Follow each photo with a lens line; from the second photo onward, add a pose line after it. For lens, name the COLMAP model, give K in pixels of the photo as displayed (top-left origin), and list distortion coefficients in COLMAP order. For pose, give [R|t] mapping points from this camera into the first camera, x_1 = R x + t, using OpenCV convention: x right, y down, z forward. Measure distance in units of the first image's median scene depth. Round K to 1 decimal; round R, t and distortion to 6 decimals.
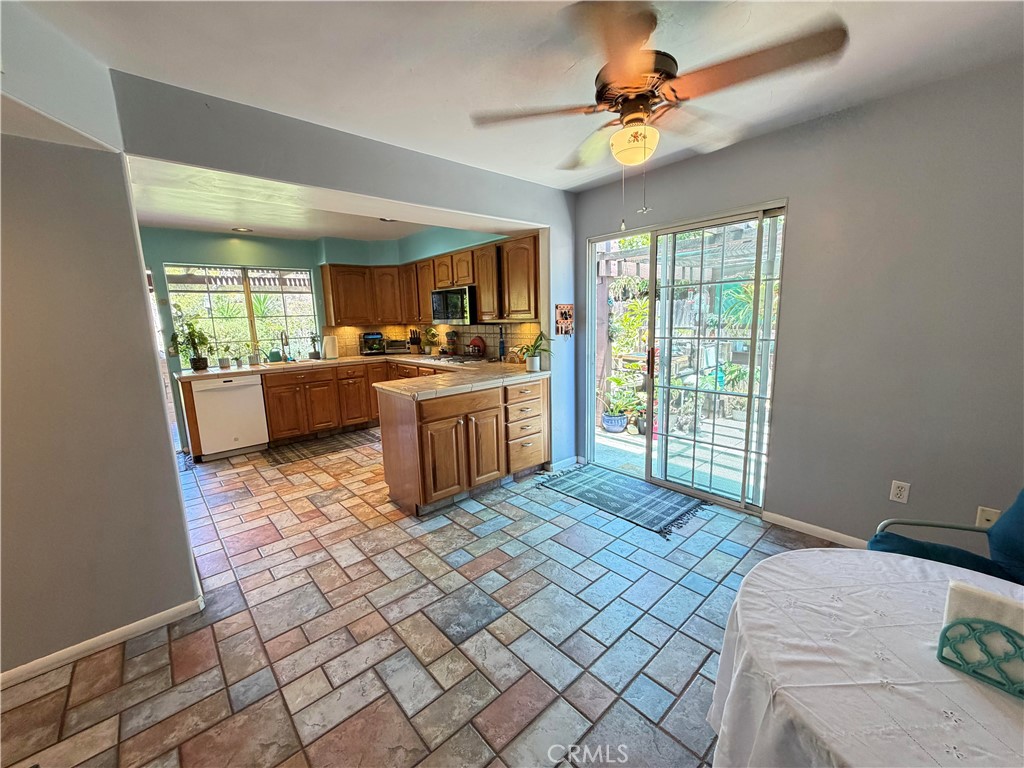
lens RADIAL K [[403.6, 0, 512.0], [0, 403.6, 384.0], [0, 0, 1]] dist [-0.017409, 0.000003]
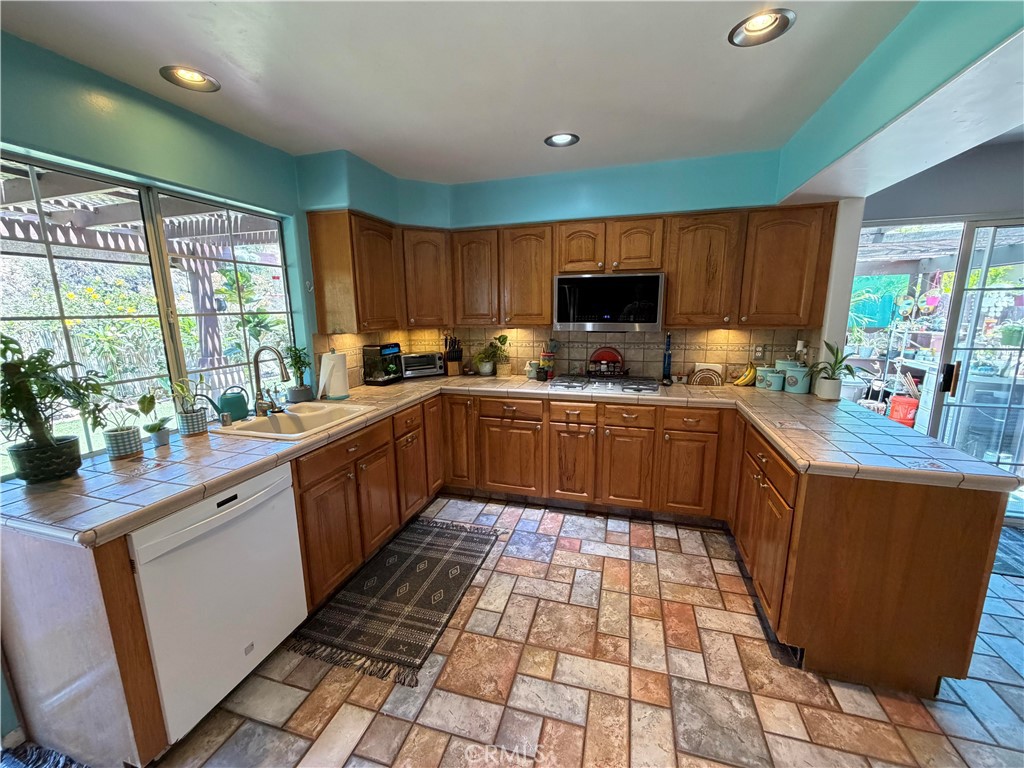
lens RADIAL K [[409.5, 0, 509.0], [0, 409.5, 382.7], [0, 0, 1]] dist [0.001656, 0.000121]
pose [[0.856493, -0.072190, 0.511086, -0.628014], [0.070661, 0.997248, 0.022444, -0.092225], [-0.511300, 0.016891, 0.859236, 0.524236]]
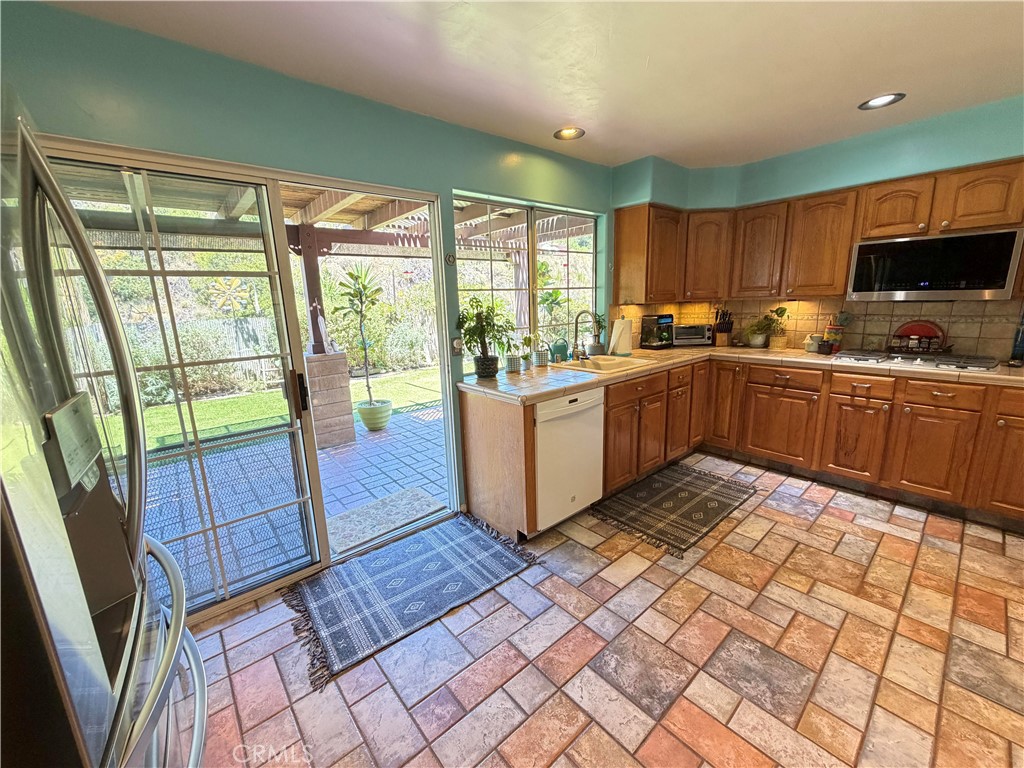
lens RADIAL K [[409.5, 0, 509.0], [0, 409.5, 382.7], [0, 0, 1]] dist [0.001656, 0.000121]
pose [[0.999494, 0.007871, -0.030815, -0.728219], [-0.006700, 0.999259, 0.037907, -0.048812], [0.031090, -0.037681, 0.998806, 0.392937]]
